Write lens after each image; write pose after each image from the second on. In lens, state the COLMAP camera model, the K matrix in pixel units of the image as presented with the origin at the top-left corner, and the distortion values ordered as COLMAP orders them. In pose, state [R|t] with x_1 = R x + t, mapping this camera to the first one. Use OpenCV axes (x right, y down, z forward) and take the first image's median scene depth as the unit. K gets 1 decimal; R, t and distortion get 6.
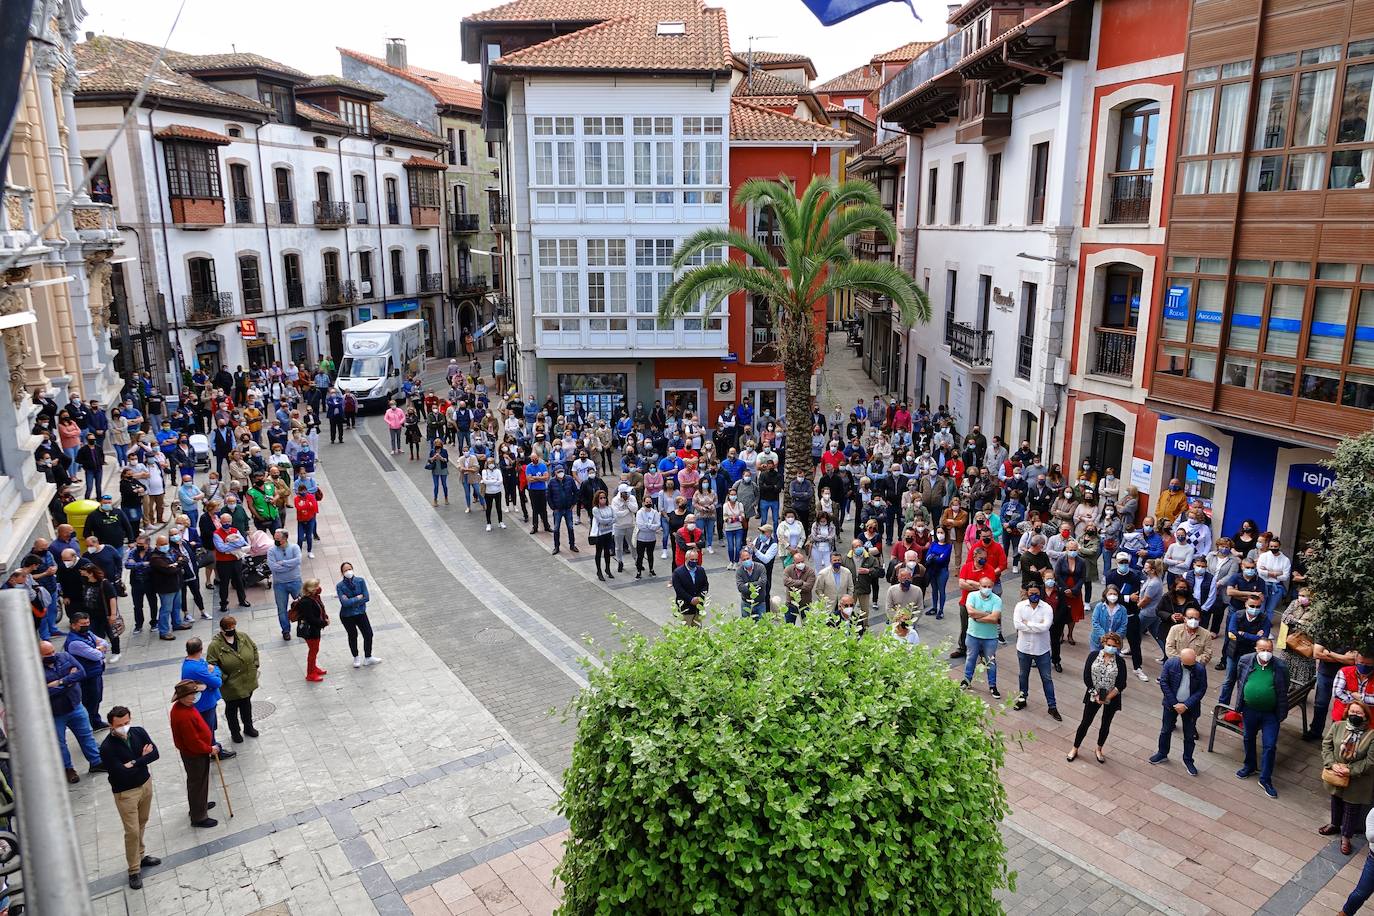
lens RADIAL K [[939.9, 0, 717.4], [0, 939.9, 470.6], [0, 0, 1]] dist [0.002228, 0.003467]
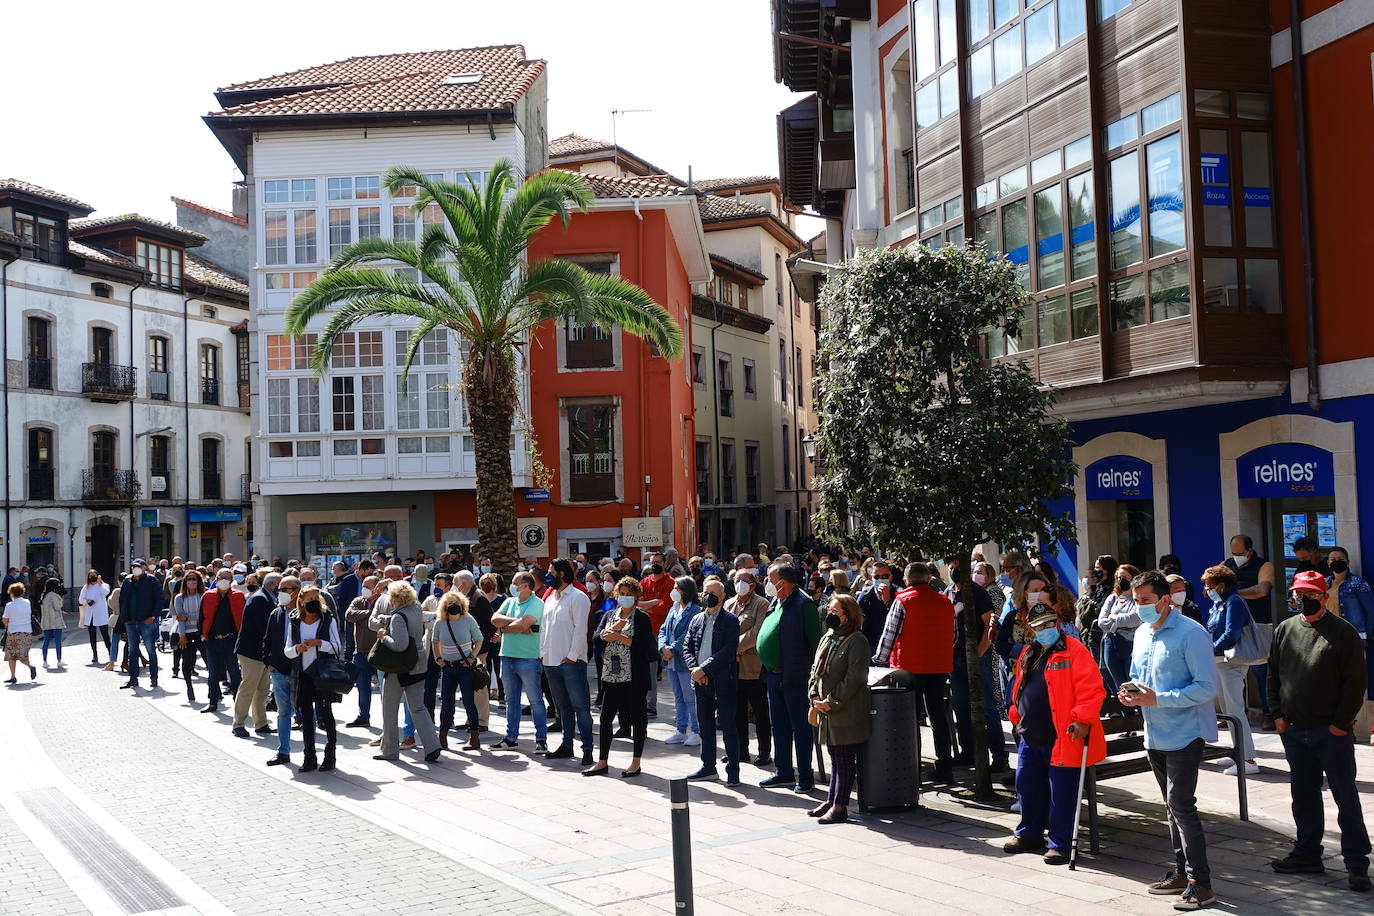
lens RADIAL K [[1378.0, 0, 680.8], [0, 1378.0, 448.0], [0, 0, 1]] dist [0.002123, 0.000000]
pose [[0.996781, -0.030988, -0.073942, 0.140548], [0.009990, 0.963101, -0.268953, 0.089419], [0.079548, 0.267349, 0.960311, 0.003227]]
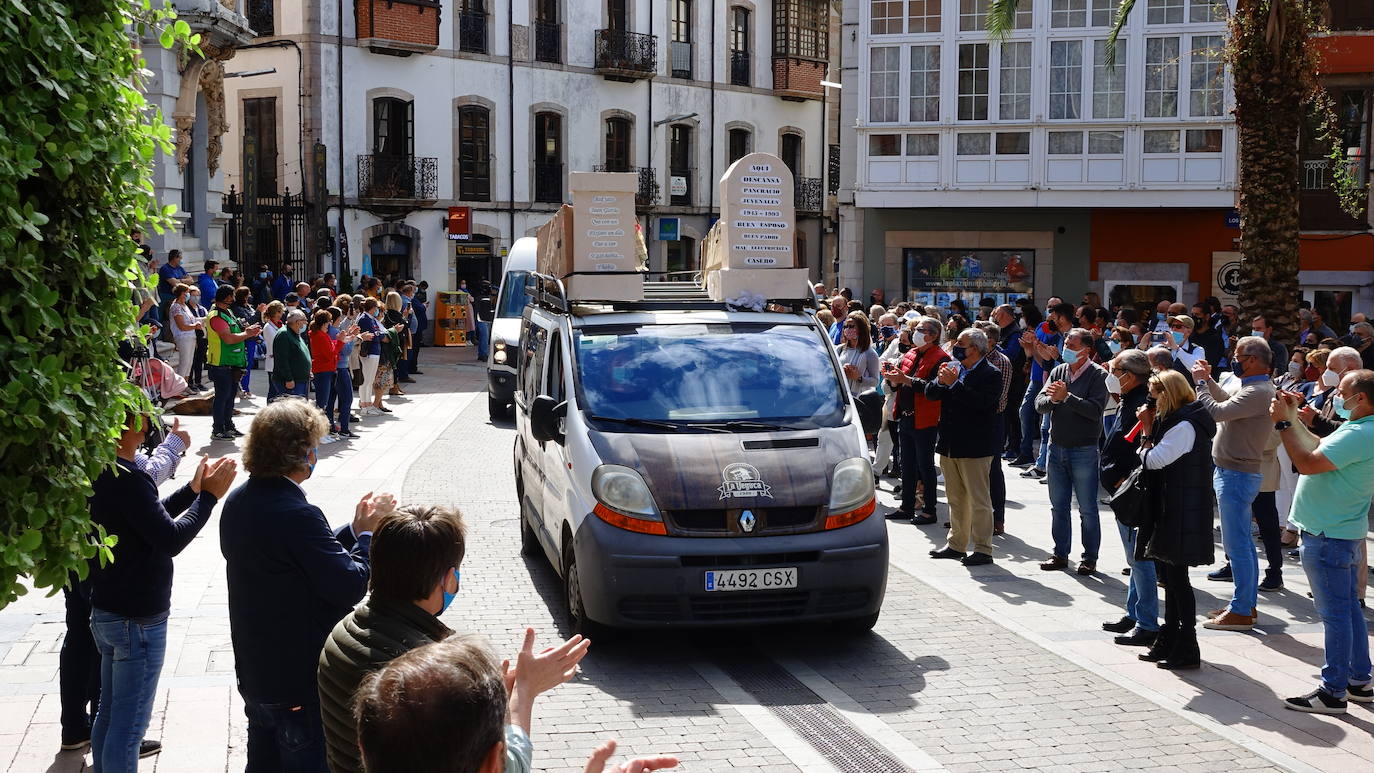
lens RADIAL K [[1761.1, 0, 708.4], [0, 1761.1, 383.4], [0, 0, 1]] dist [0.021273, 0.000000]
pose [[0.923201, 0.039428, -0.382290, 0.077503], [-0.094091, 0.987639, -0.125361, 0.074698], [0.372622, 0.151704, 0.915499, 0.051754]]
